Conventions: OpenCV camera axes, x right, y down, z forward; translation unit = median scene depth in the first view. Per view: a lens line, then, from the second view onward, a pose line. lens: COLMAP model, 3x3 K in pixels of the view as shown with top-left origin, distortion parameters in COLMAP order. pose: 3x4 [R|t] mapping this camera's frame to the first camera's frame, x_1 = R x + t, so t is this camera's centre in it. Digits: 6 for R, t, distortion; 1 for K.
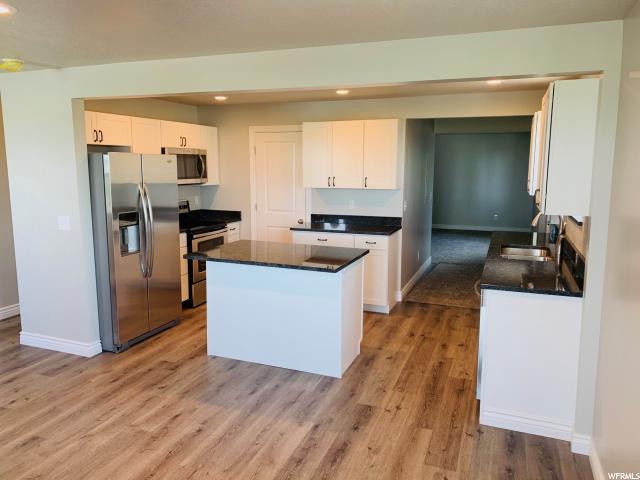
lens RADIAL K [[489.0, 0, 313.0], [0, 489.0, 237.6], [0, 0, 1]] dist [0.026610, -0.008133]
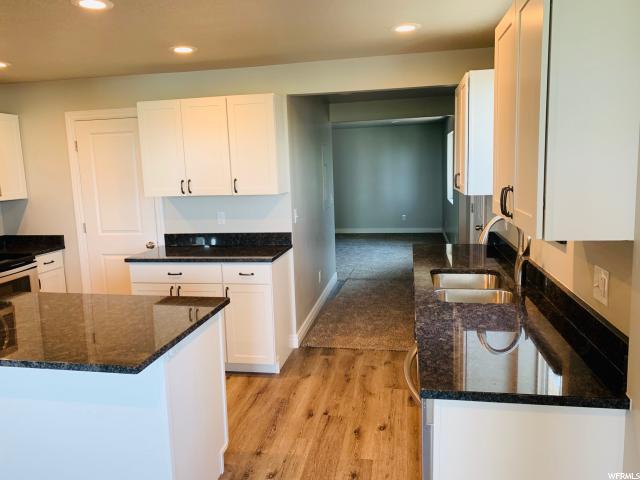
lens RADIAL K [[487.8, 0, 320.0], [0, 487.8, 240.0], [0, 0, 1]] dist [-0.008273, -0.004422]
pose [[0.979099, -0.062321, 0.193602, 0.085193], [0.062326, 0.998037, 0.006069, -0.032605], [-0.193600, 0.006124, 0.981061, 0.293598]]
